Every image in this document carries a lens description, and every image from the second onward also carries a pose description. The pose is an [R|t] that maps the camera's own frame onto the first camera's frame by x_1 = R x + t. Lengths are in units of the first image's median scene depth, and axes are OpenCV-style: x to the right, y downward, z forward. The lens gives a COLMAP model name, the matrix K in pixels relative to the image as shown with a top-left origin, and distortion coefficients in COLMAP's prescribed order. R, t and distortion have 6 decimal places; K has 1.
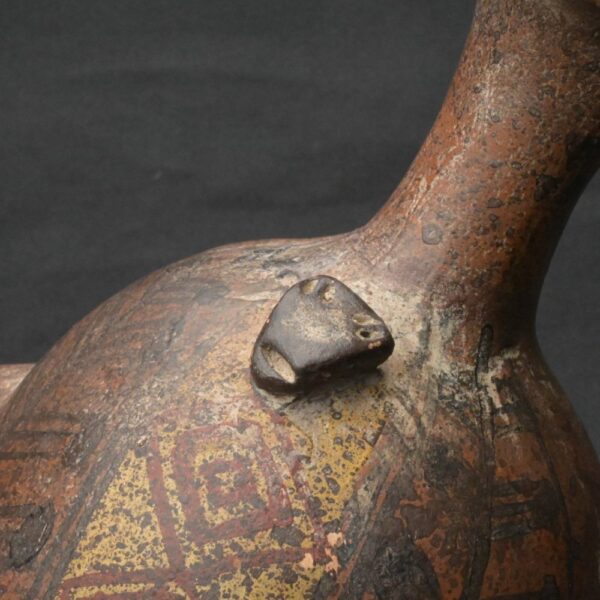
lens RADIAL K [[2059.1, 0, 300.0], [0, 2059.1, 300.7], [0, 0, 1]] dist [0.026614, 0.000000]
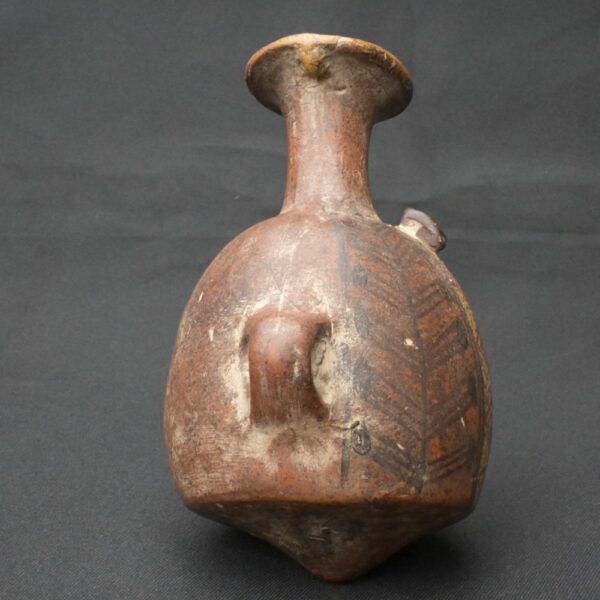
lens RADIAL K [[1144.4, 0, 300.0], [0, 1144.4, 297.8], [0, 0, 1]] dist [0.018900, 0.000000]
pose [[-0.266281, -0.142292, 0.953335, -1.275458], [0.180977, 0.964074, 0.194444, -0.197705], [-0.946753, 0.224308, -0.230963, 1.461963]]
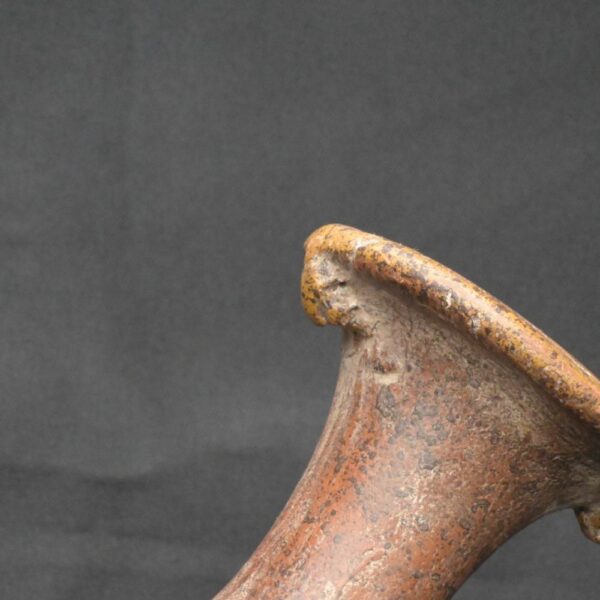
lens RADIAL K [[2059.1, 0, 300.7], [0, 2059.1, 300.2], [0, 0, 1]] dist [0.026614, 0.000000]
pose [[0.701912, 0.117506, 0.702504, -0.632683], [-0.052709, 0.992163, -0.113292, -0.082171], [-0.710310, 0.042493, 0.702605, 0.369125]]
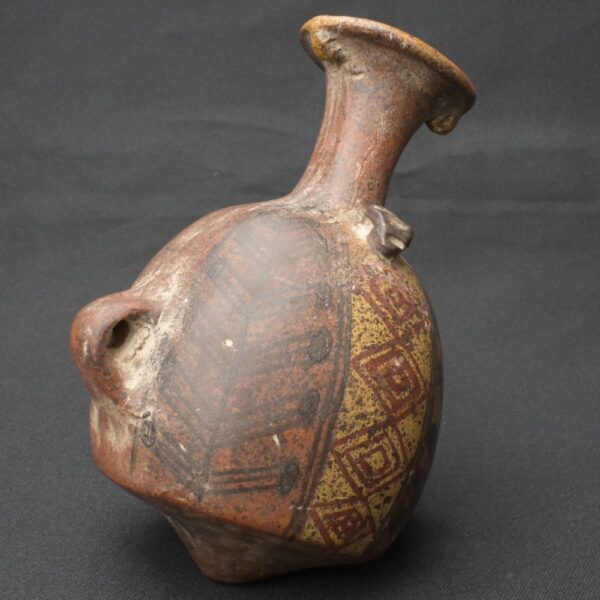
lens RADIAL K [[1144.4, 0, 301.1], [0, 1144.4, 297.4], [0, 0, 1]] dist [0.018900, 0.000000]
pose [[0.474819, -0.137303, 0.869307, -1.110223], [0.153037, 0.985588, 0.072080, -0.014747], [-0.866676, 0.098811, 0.488988, 0.474578]]
